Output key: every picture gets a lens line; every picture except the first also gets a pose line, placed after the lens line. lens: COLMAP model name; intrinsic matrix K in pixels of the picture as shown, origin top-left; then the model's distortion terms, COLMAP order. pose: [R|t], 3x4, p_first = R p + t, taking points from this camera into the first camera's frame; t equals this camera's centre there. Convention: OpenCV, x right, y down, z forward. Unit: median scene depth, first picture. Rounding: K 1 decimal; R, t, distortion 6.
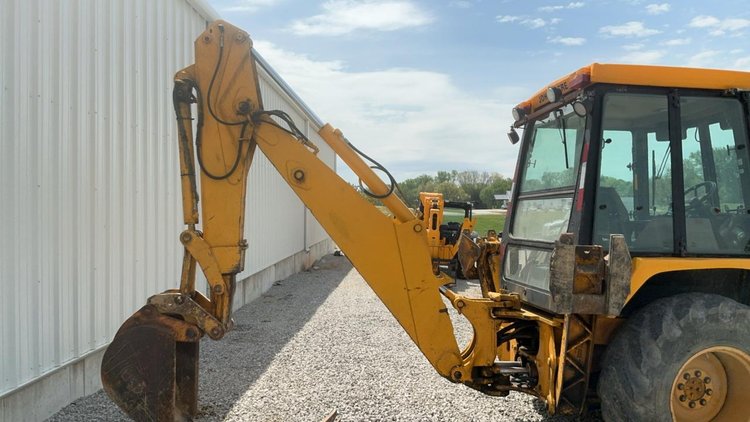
lens RADIAL K [[592.3, 0, 376.5], [0, 592.3, 213.7], [0, 0, 1]] dist [0.085226, -0.156998]
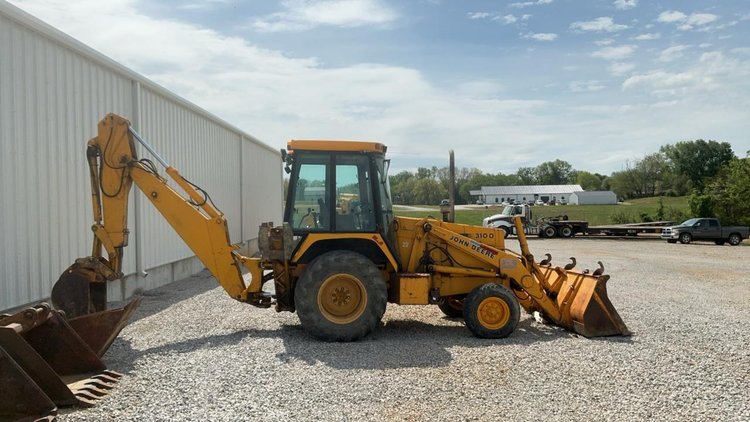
lens RADIAL K [[592.3, 0, 366.4], [0, 592.3, 218.4], [0, 0, 1]] dist [0.085226, -0.156998]
pose [[0.999678, -0.014994, 0.020458, 0.506709], [0.014730, 0.999807, 0.013025, -0.003020], [-0.020649, -0.012719, 0.999706, -0.923103]]
